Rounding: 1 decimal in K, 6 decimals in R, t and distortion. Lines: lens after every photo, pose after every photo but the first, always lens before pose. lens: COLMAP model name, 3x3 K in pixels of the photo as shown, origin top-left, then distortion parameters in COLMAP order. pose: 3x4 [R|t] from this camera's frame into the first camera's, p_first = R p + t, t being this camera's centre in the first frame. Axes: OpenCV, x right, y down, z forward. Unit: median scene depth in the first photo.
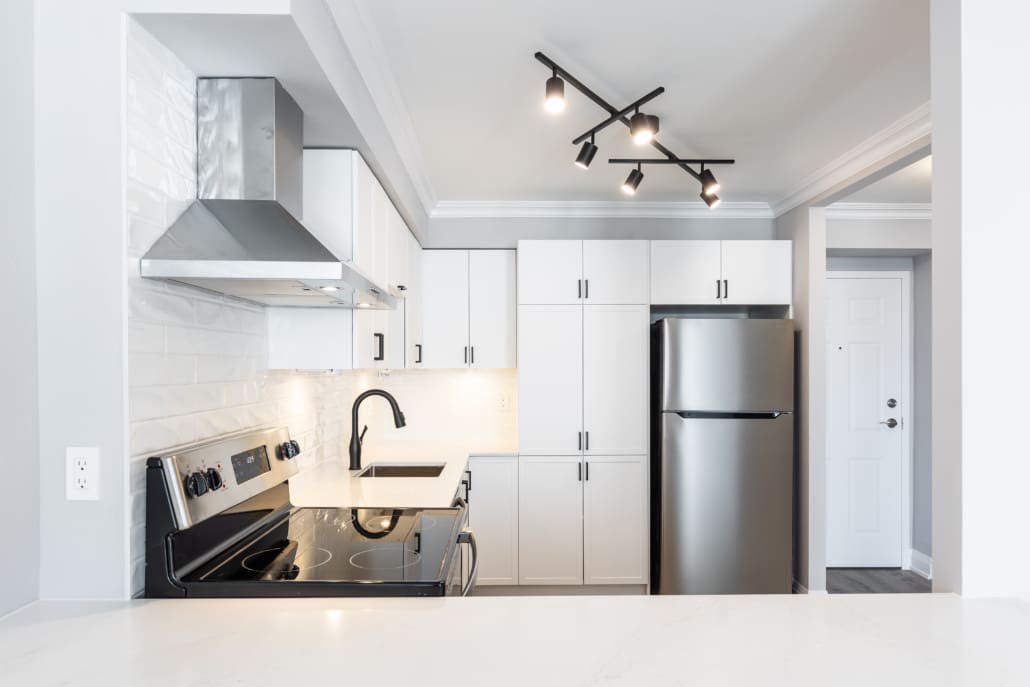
lens RADIAL K [[649.5, 0, 515.6], [0, 649.5, 368.8], [0, 0, 1]] dist [-0.004901, 0.000518]
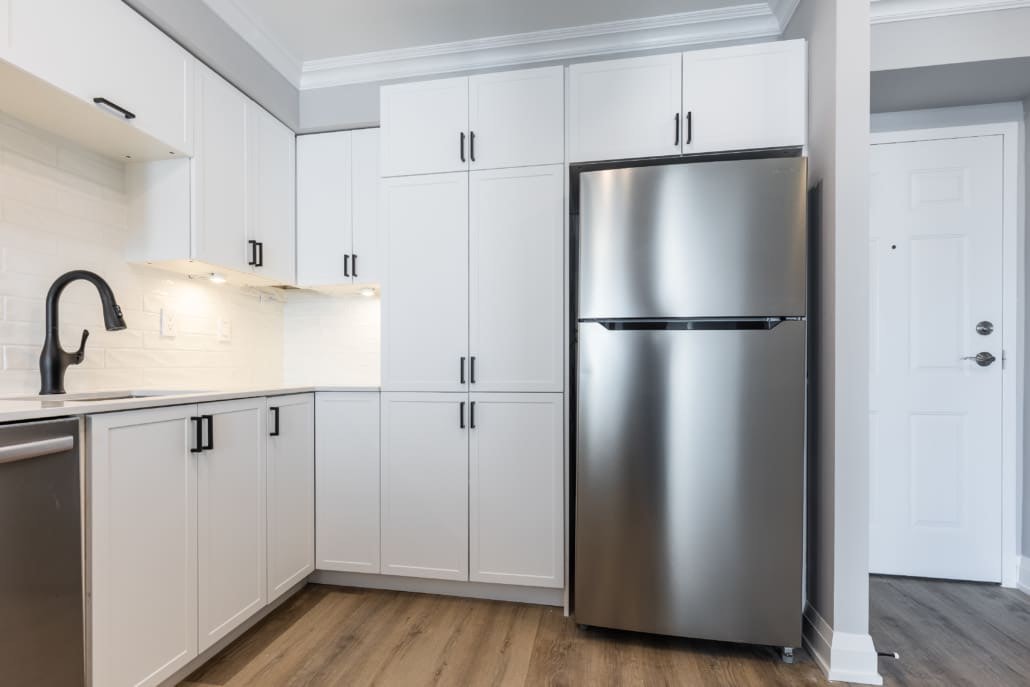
lens RADIAL K [[479.0, 0, 511.5], [0, 479.0, 366.7], [0, 0, 1]] dist [-0.001673, -0.000270]
pose [[0.980916, 0.000852, -0.194432, 0.236701], [0.000229, 0.999985, 0.005538, 0.099809], [0.194434, -0.005477, 0.980900, 0.495343]]
